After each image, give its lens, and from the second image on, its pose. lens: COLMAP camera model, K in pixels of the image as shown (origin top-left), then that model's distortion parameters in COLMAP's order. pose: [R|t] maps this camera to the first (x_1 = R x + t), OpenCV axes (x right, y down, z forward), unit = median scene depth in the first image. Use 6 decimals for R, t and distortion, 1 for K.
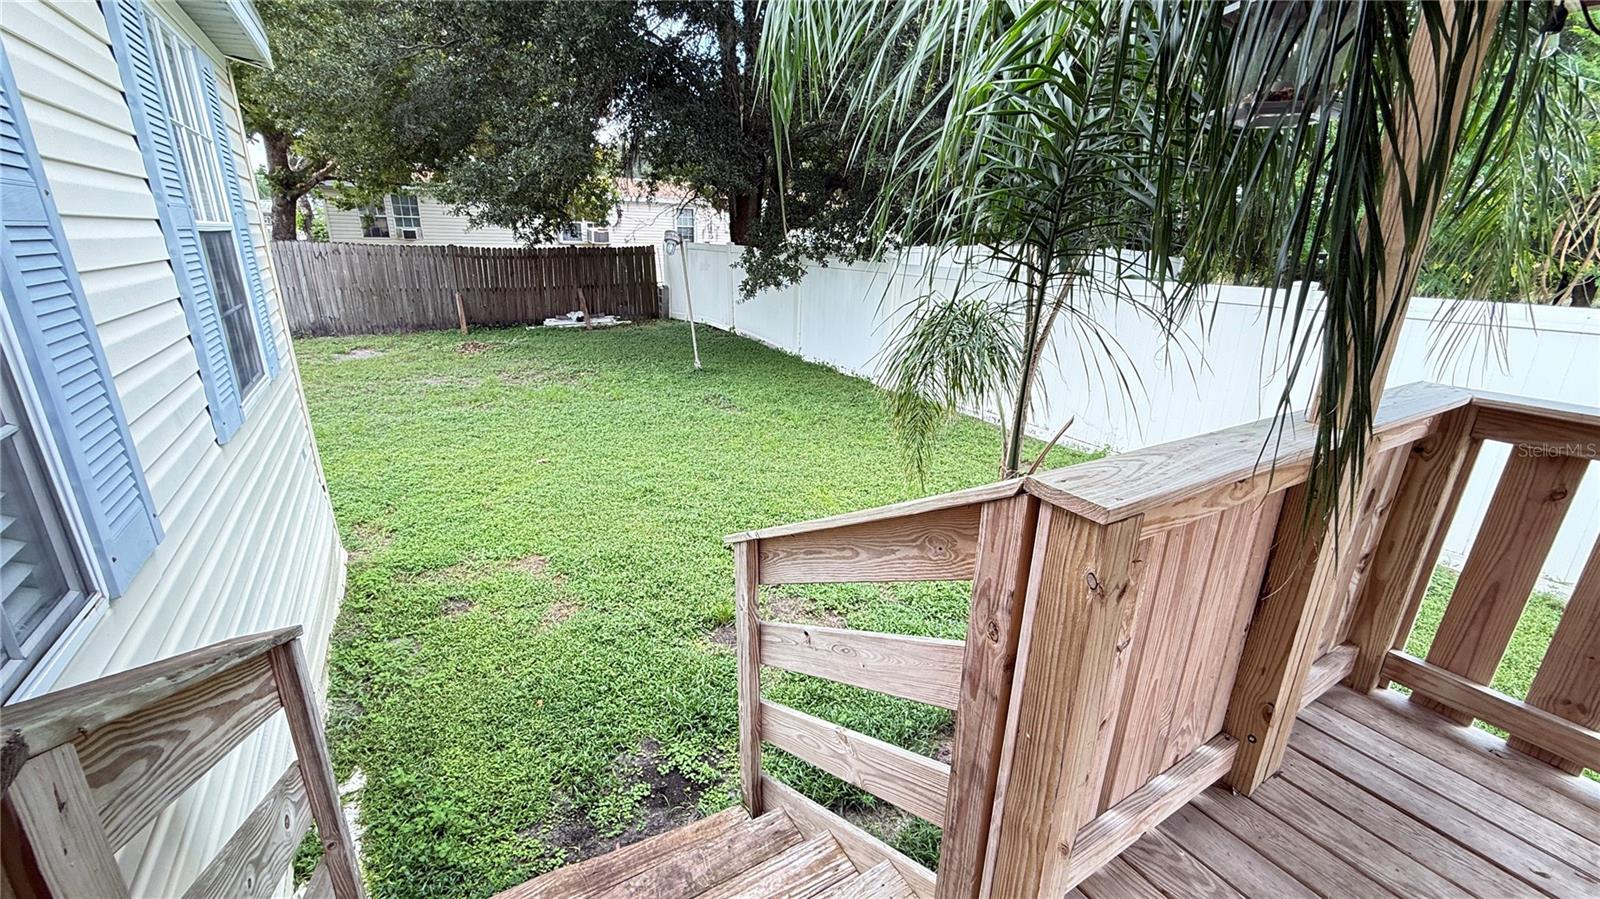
lens RADIAL K [[639.7, 0, 795.4], [0, 639.7, 449.4], [0, 0, 1]] dist [-0.000368, -0.000047]
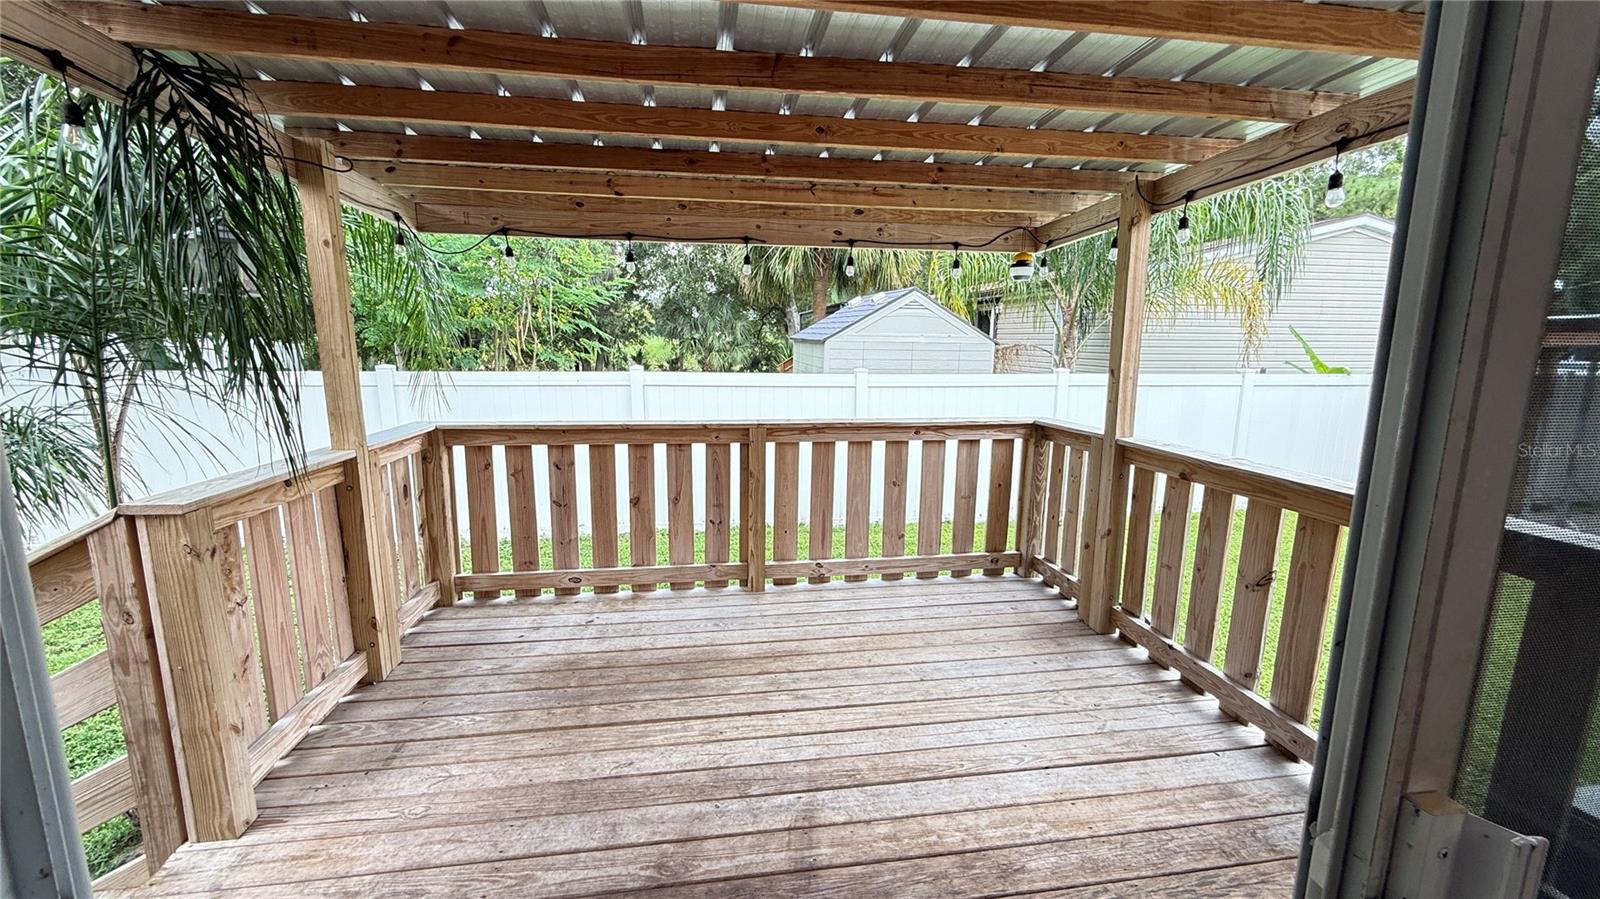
lens RADIAL K [[639.7, 0, 795.4], [0, 639.7, 449.4], [0, 0, 1]] dist [-0.000368, -0.000047]
pose [[0.390449, -0.174503, 0.903935, -0.211828], [0.285051, 0.956535, 0.061531, 0.157122], [-0.875383, 0.233642, 0.423221, -0.635514]]
